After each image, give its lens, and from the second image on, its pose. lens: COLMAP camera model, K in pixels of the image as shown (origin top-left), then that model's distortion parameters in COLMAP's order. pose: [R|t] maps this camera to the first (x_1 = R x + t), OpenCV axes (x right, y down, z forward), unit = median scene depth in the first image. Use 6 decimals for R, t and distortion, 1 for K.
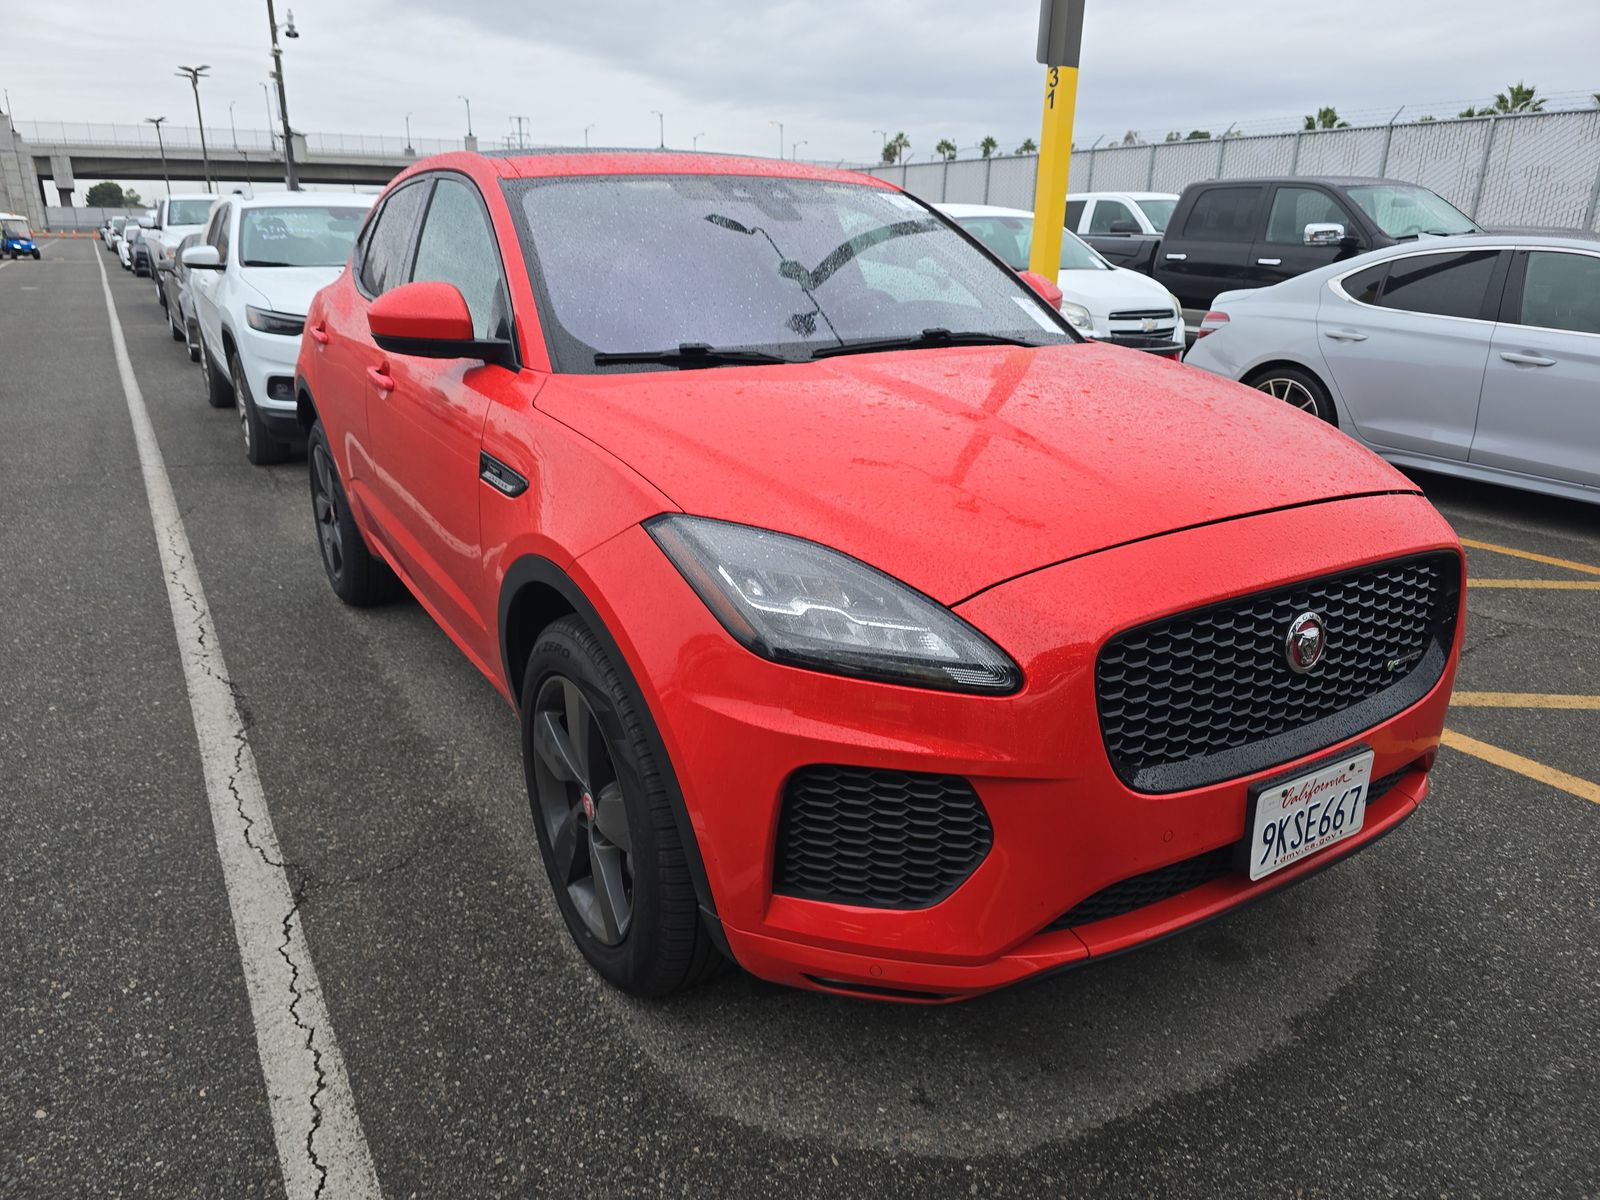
lens RADIAL K [[1067.3, 0, 800.0], [0, 1067.3, 600.0], [0, 0, 1]] dist [0.042478, -0.033225]
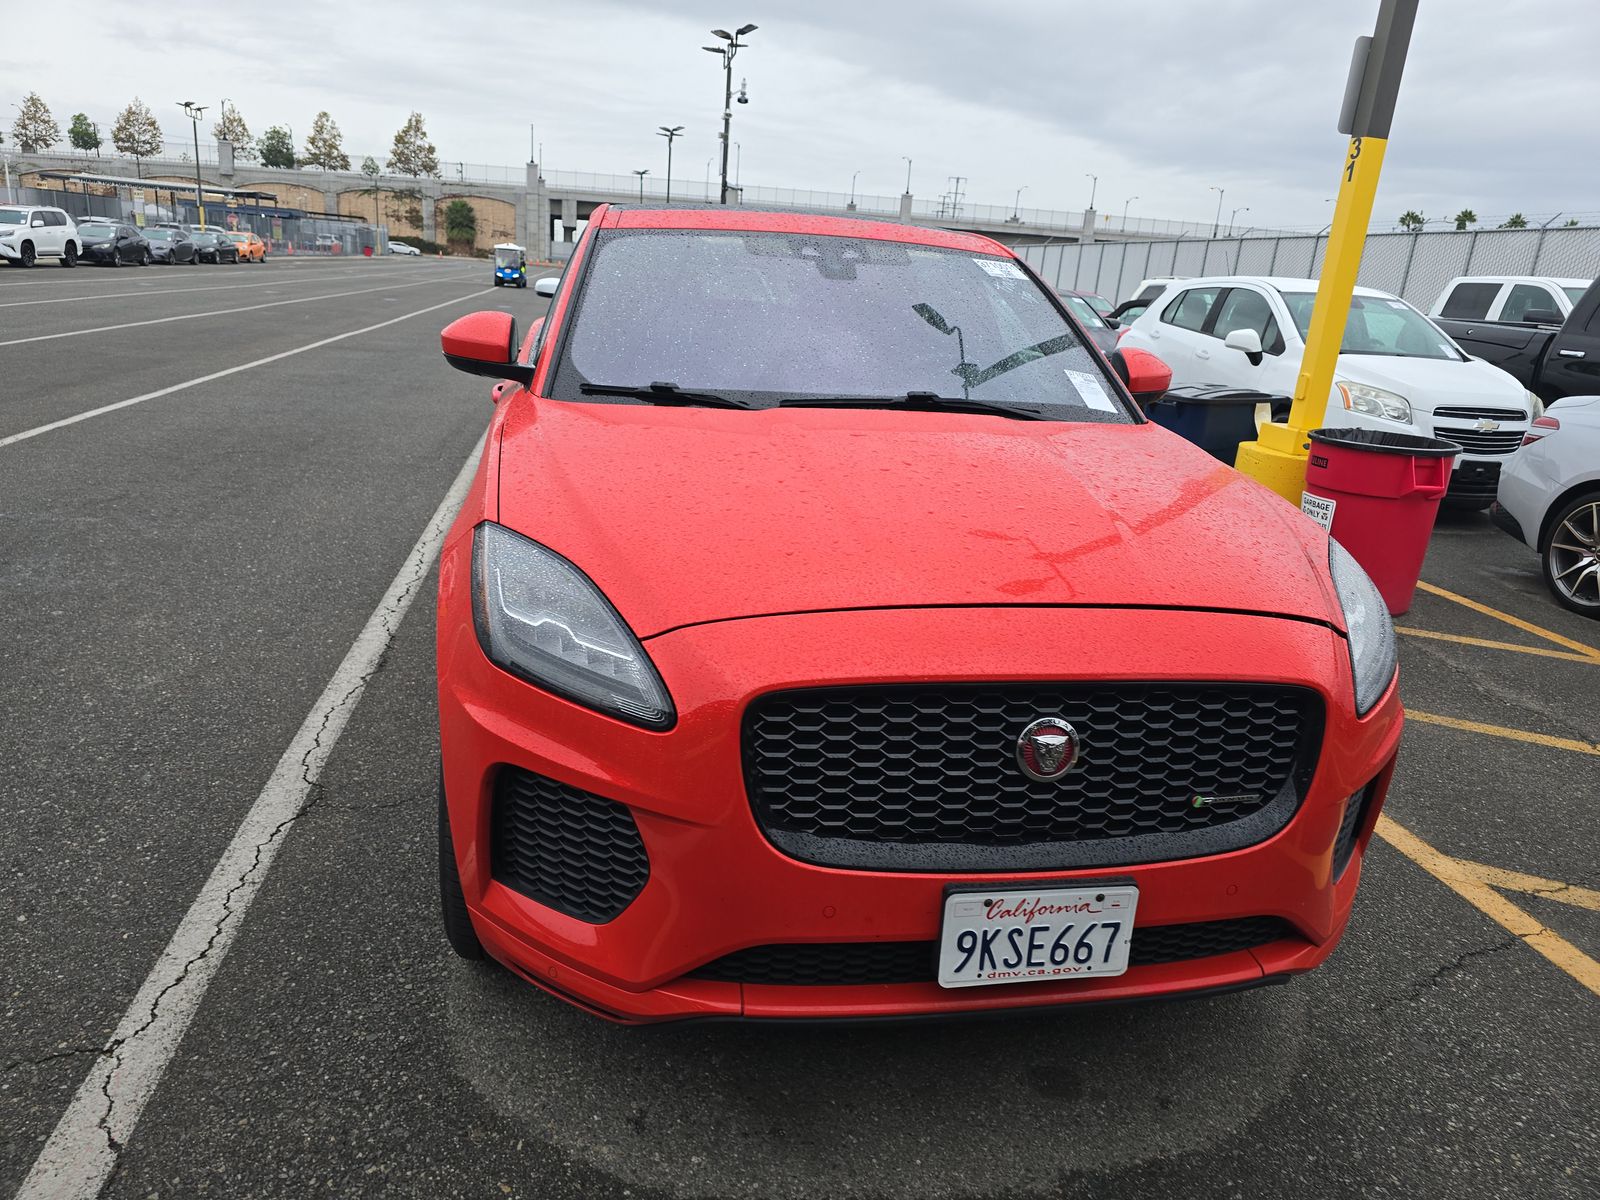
lens RADIAL K [[1064.0, 0, 807.4], [0, 1064.0, 597.8], [0, 0, 1]] dist [0.038824, -0.031525]
pose [[0.934655, 0.153893, -0.320525, 0.448479], [-0.169168, 0.985381, -0.020185, -0.029376], [0.312732, 0.073089, 0.947025, 0.040203]]
